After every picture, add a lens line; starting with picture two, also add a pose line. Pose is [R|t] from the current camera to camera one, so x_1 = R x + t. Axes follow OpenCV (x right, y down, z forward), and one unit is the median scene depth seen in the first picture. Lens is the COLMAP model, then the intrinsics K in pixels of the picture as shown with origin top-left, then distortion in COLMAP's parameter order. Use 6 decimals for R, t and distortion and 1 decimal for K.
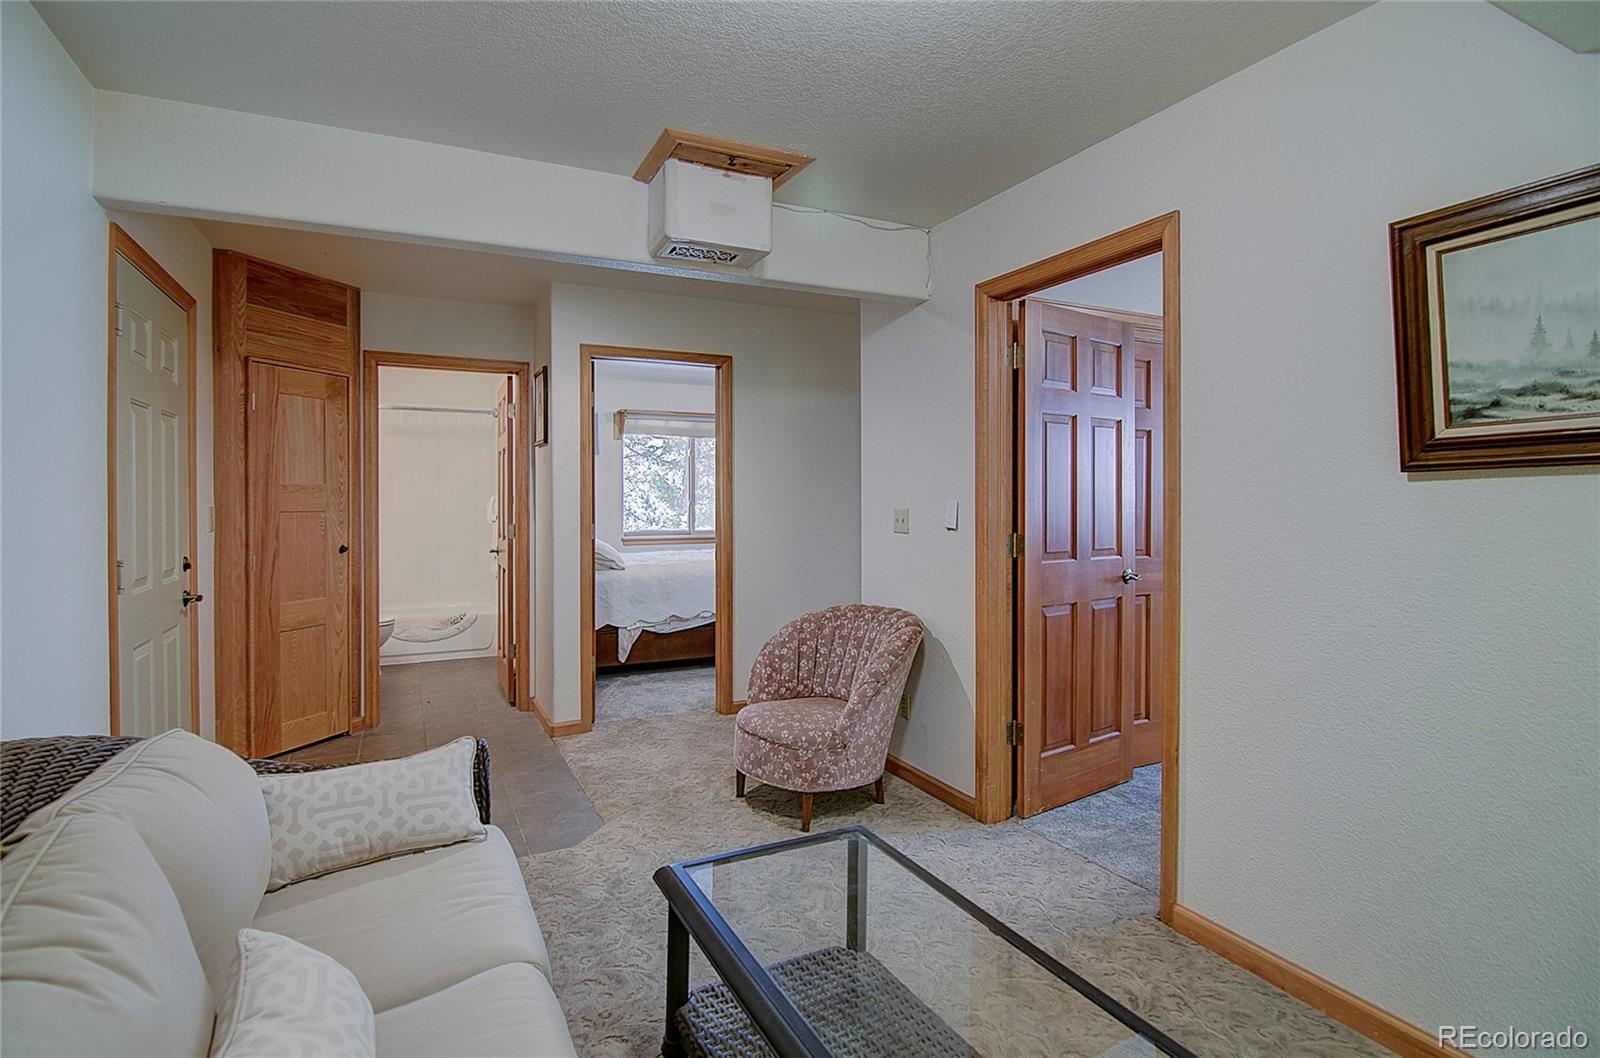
lens RADIAL K [[780.9, 0, 772.8], [0, 780.9, 504.9], [0, 0, 1]] dist [-0.012658, -0.000223]
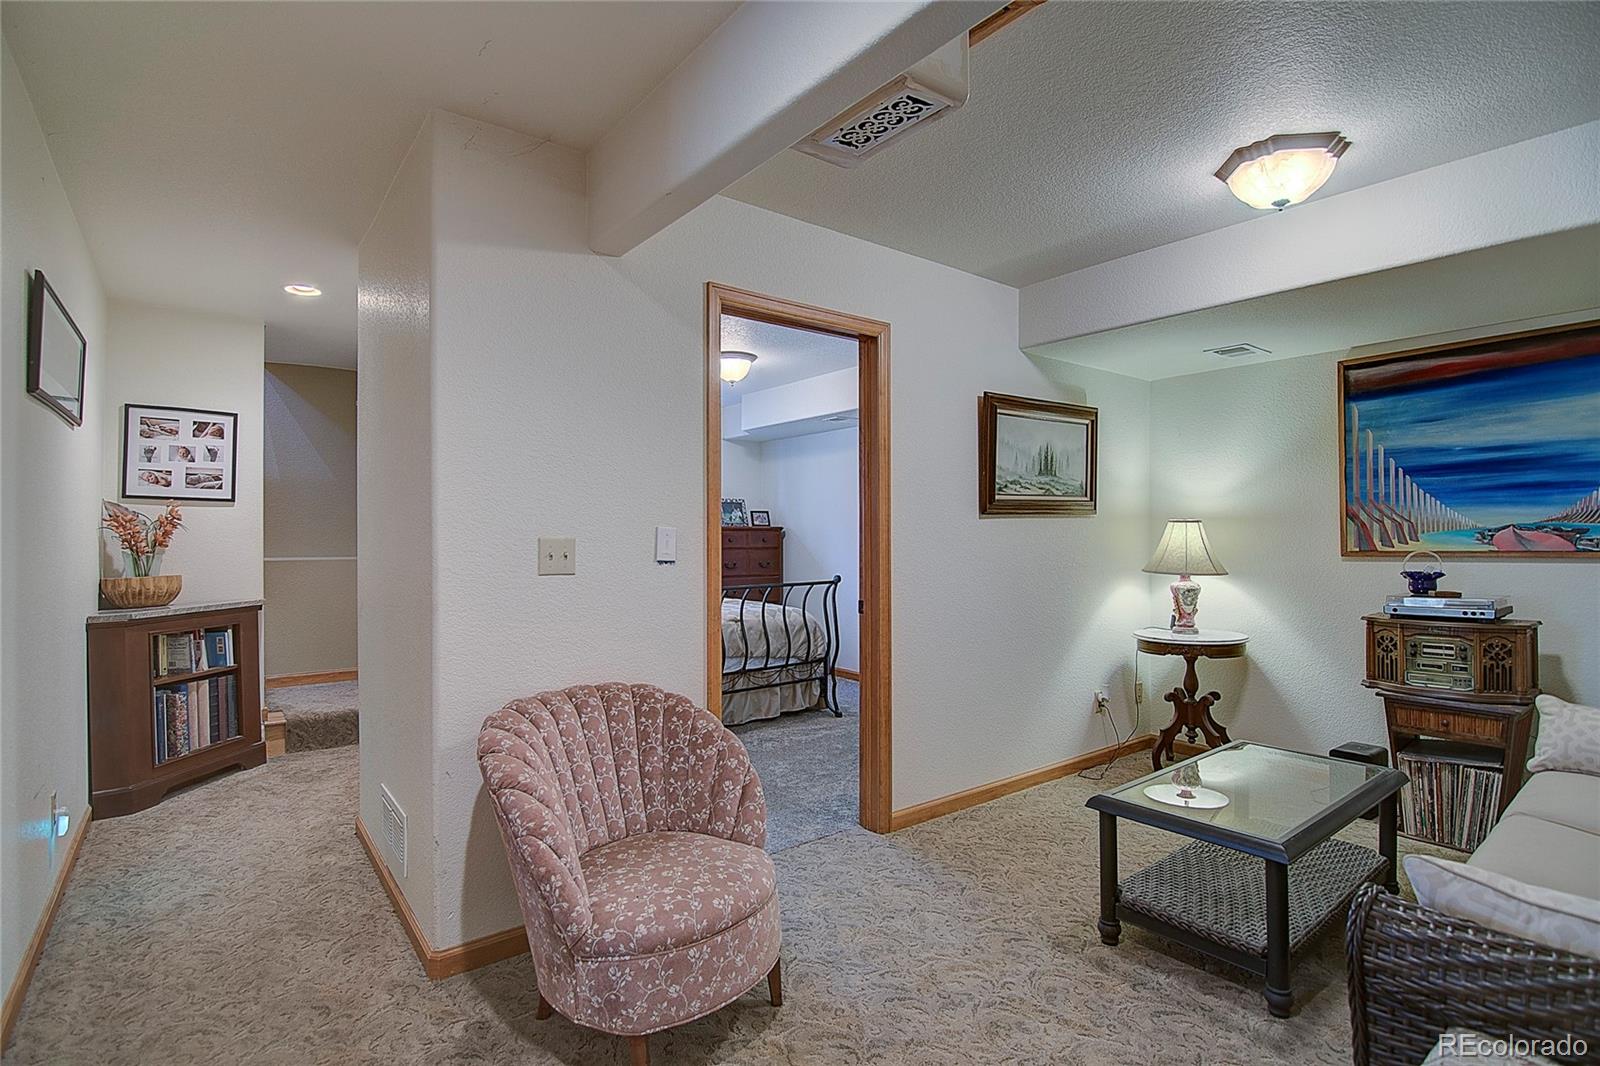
lens RADIAL K [[770.7, 0, 785.0], [0, 770.7, 529.1], [0, 0, 1]] dist [-0.001169, -0.010344]
pose [[-0.203418, 0.005345, 0.979077, -0.502924], [0.011626, 0.999928, -0.003044, -0.001836], [-0.979023, 0.010764, -0.203465, 0.903370]]
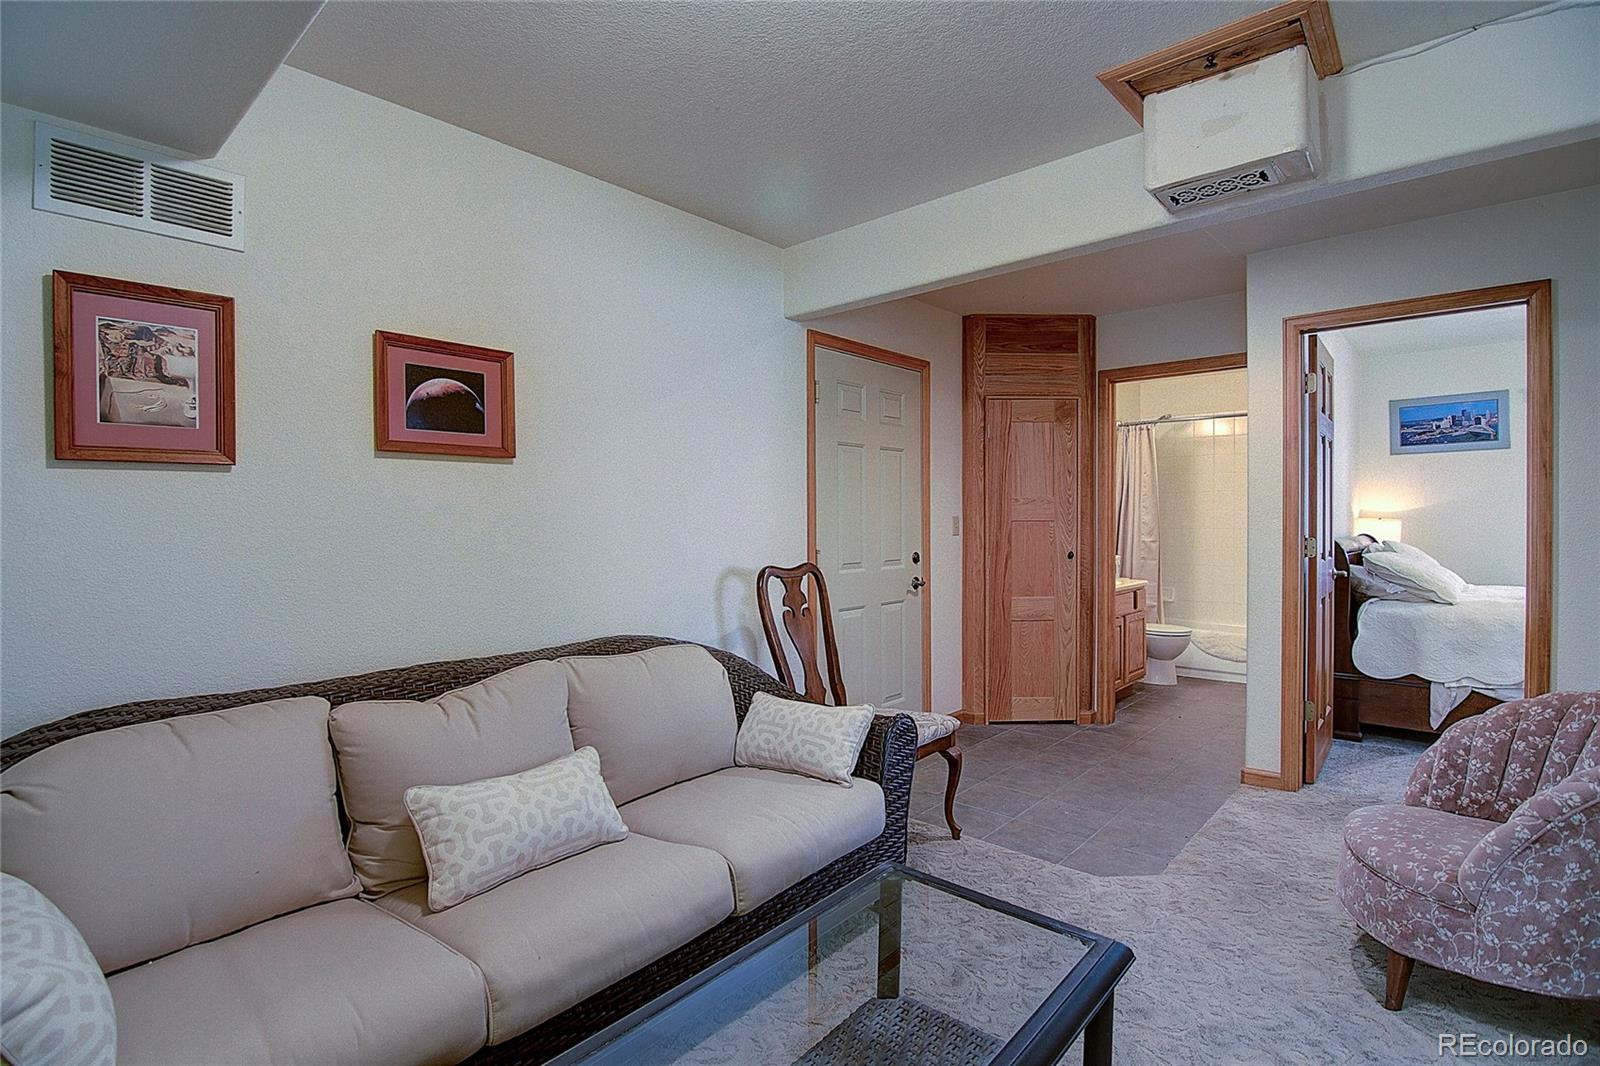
lens RADIAL K [[770.7, 0, 785.0], [0, 770.7, 529.1], [0, 0, 1]] dist [-0.001169, -0.010344]
pose [[0.382775, 0.012974, -0.923751, 0.346208], [-0.003627, 0.999915, 0.012541, 0.008260], [0.923835, -0.001450, 0.382789, 0.228881]]
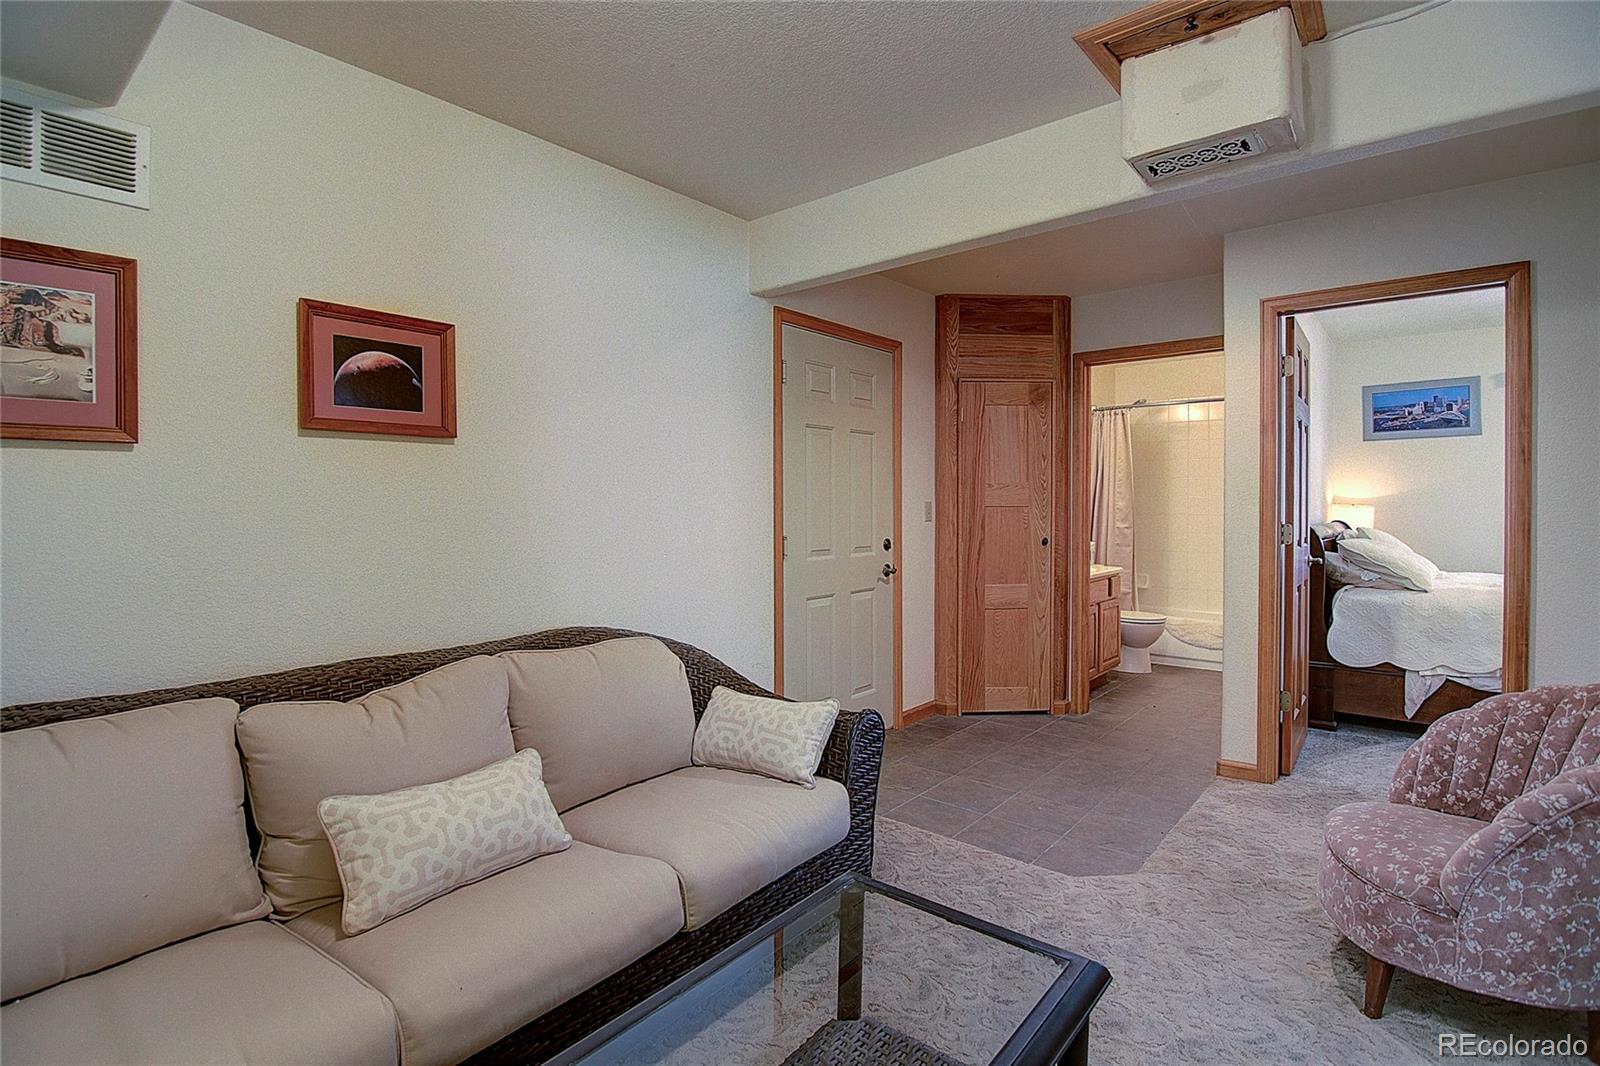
lens RADIAL K [[777.0, 0, 784.8], [0, 777.0, 515.1], [0, 0, 1]] dist [-0.002217, -0.010054]
pose [[0.411448, 0.014274, -0.911321, 0.322250], [-0.005651, 0.999898, 0.013110, 0.008561], [0.911416, -0.000245, 0.411487, 0.251933]]
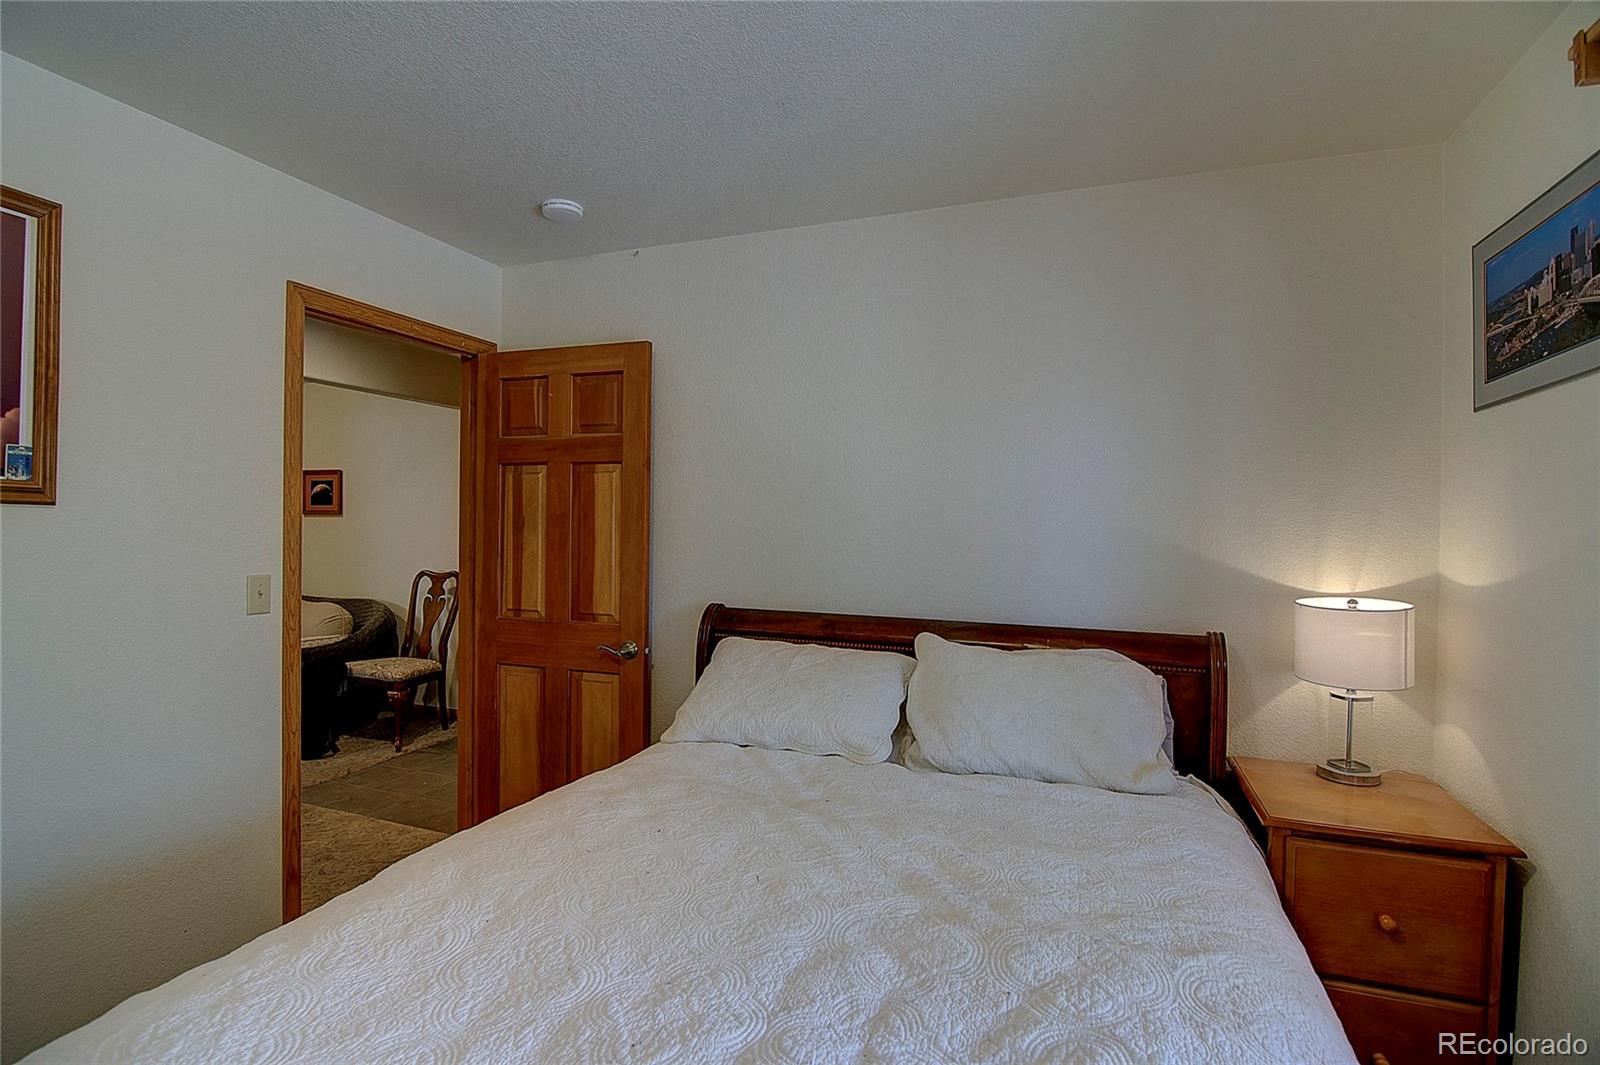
lens RADIAL K [[780.9, 0, 772.8], [0, 780.9, 508.4], [0, 0, 1]] dist [-0.012658, -0.000223]
pose [[-0.736075, -0.008620, -0.676845, 0.059598], [-0.008352, 0.999958, -0.003652, -0.057377], [0.676849, 0.002965, -0.736116, 1.996615]]
